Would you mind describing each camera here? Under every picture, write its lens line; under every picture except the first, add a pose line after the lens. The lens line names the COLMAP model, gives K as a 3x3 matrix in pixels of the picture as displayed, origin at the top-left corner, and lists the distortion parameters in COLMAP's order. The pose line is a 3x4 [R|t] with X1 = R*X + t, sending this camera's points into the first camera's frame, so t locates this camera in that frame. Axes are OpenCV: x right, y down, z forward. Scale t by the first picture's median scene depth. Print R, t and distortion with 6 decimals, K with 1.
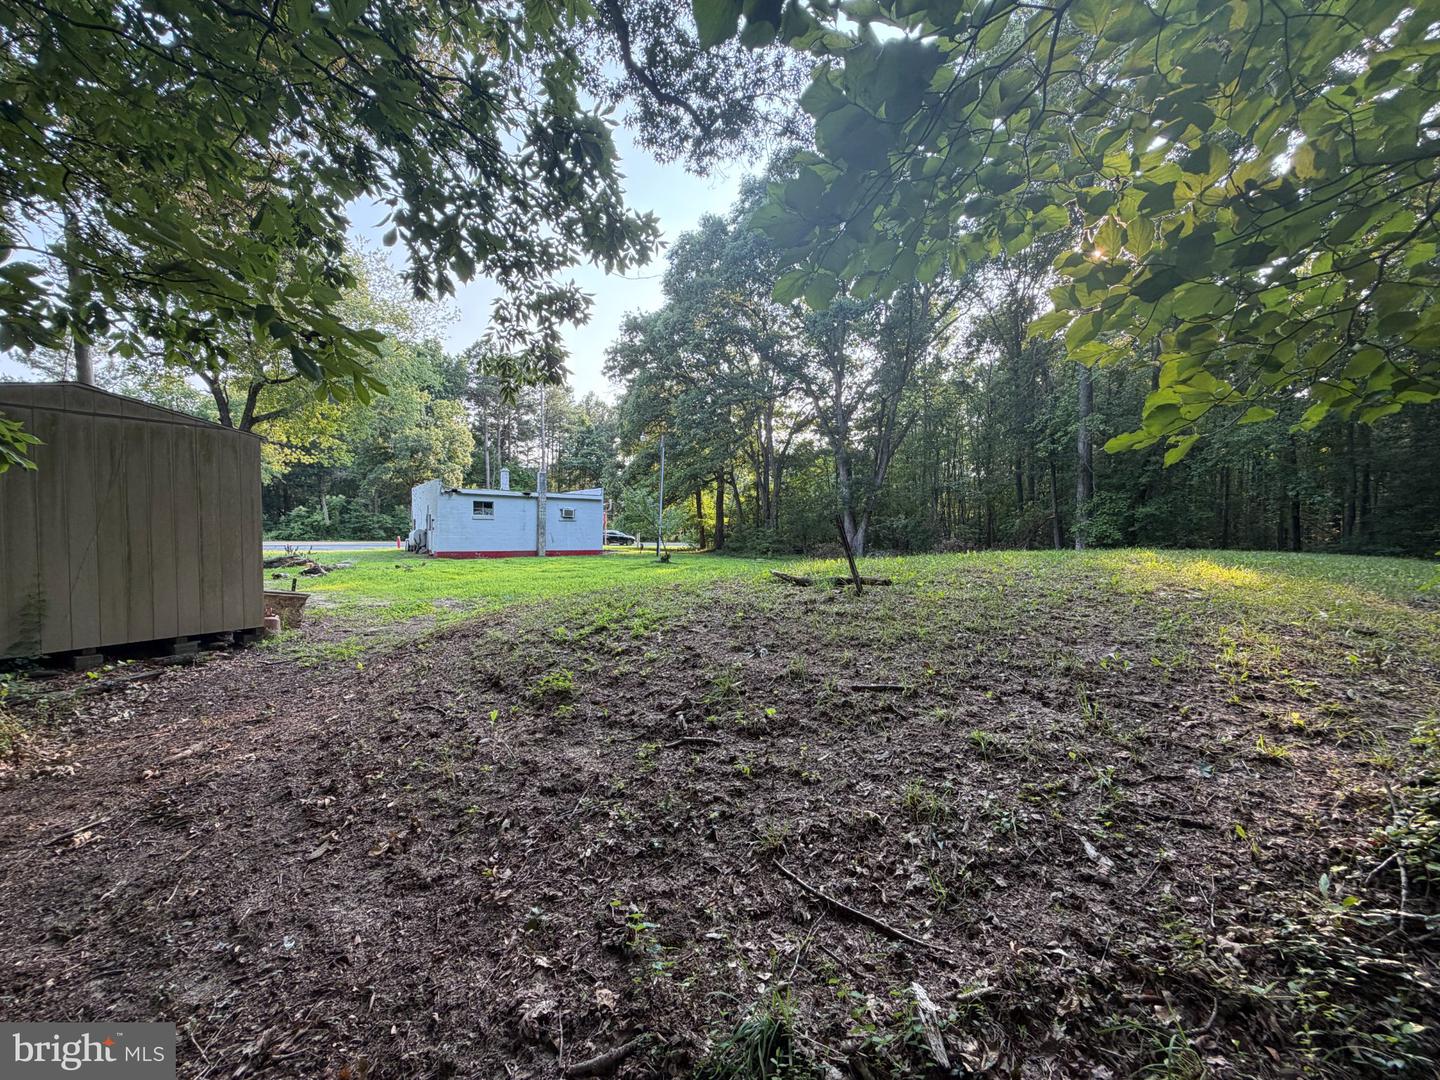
lens RADIAL K [[572.3, 0, 714.3], [0, 572.3, 540.7], [0, 0, 1]] dist [-0.000021, 0.000144]
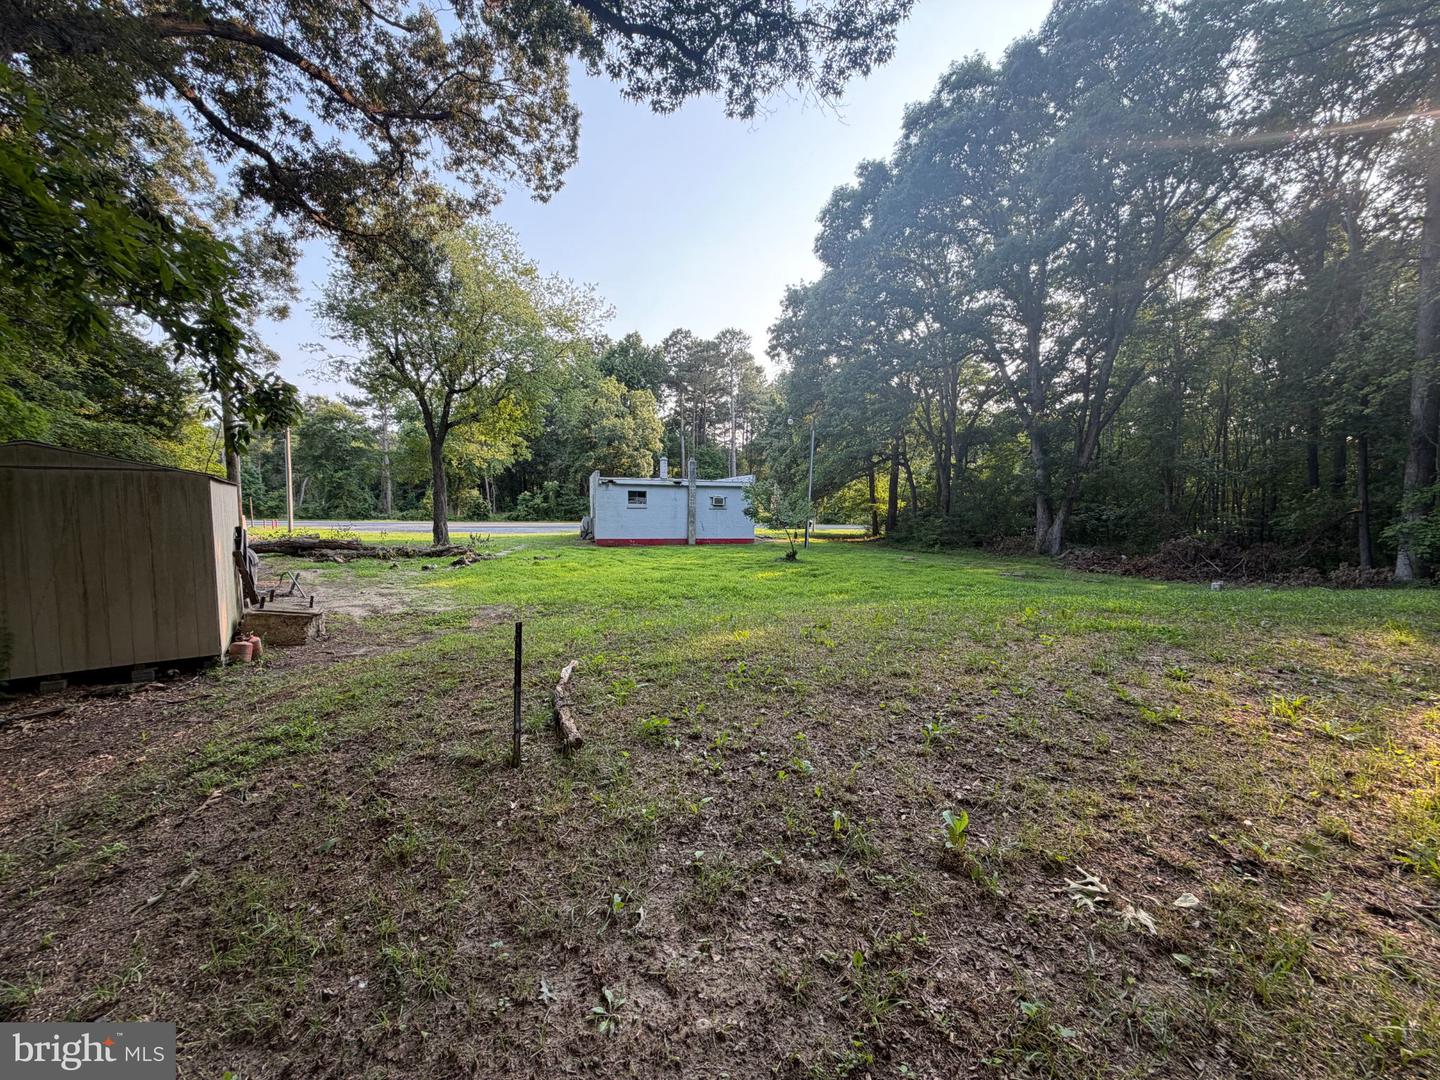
lens RADIAL K [[572.3, 0, 714.3], [0, 572.3, 540.7], [0, 0, 1]] dist [-0.000021, 0.000144]
pose [[0.934927, 0.022351, -0.354136, 0.091032], [-0.007254, 0.999010, 0.043900, -0.023484], [0.354766, -0.038474, 0.934163, 0.070829]]
